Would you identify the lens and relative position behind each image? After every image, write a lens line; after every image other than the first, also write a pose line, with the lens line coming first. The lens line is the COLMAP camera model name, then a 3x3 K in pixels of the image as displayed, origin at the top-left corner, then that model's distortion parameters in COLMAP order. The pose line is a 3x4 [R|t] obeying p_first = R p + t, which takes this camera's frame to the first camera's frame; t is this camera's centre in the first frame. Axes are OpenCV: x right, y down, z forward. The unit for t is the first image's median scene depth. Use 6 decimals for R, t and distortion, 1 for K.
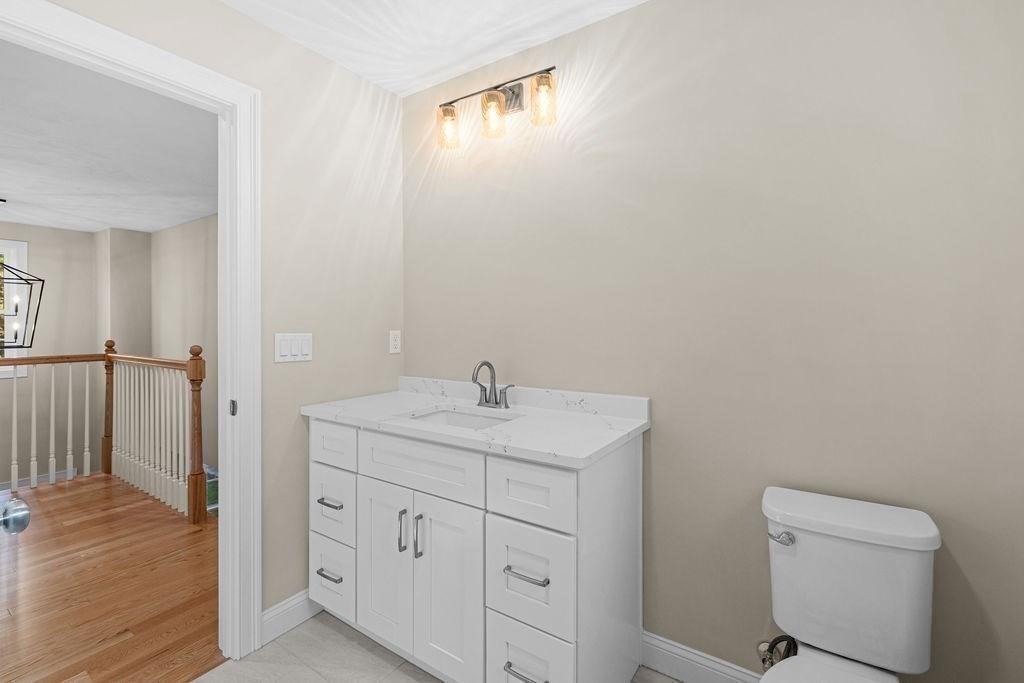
lens RADIAL K [[449.8, 0, 513.7], [0, 449.8, 322.1], [0, 0, 1]] dist [-0.002981, 0.001746]
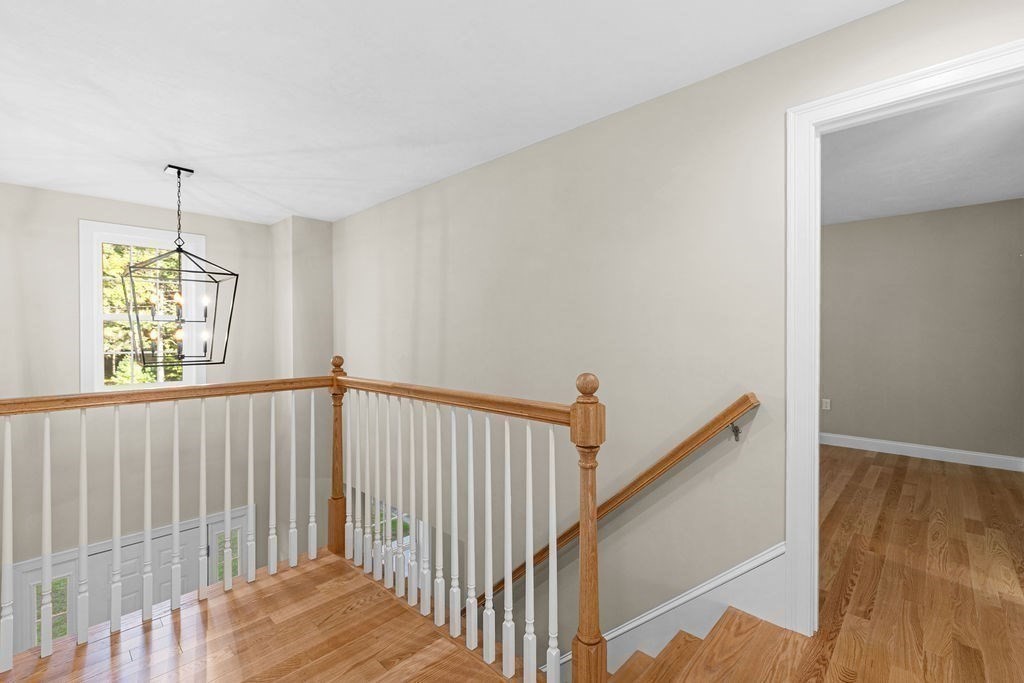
lens RADIAL K [[449.8, 0, 523.9], [0, 449.8, 339.2], [0, 0, 1]] dist [-0.002981, 0.001746]
pose [[0.987115, 0.002414, -0.159992, -0.518339], [-0.000448, 0.999924, 0.012319, 0.006577], [0.160010, -0.012088, 0.987041, 0.382190]]
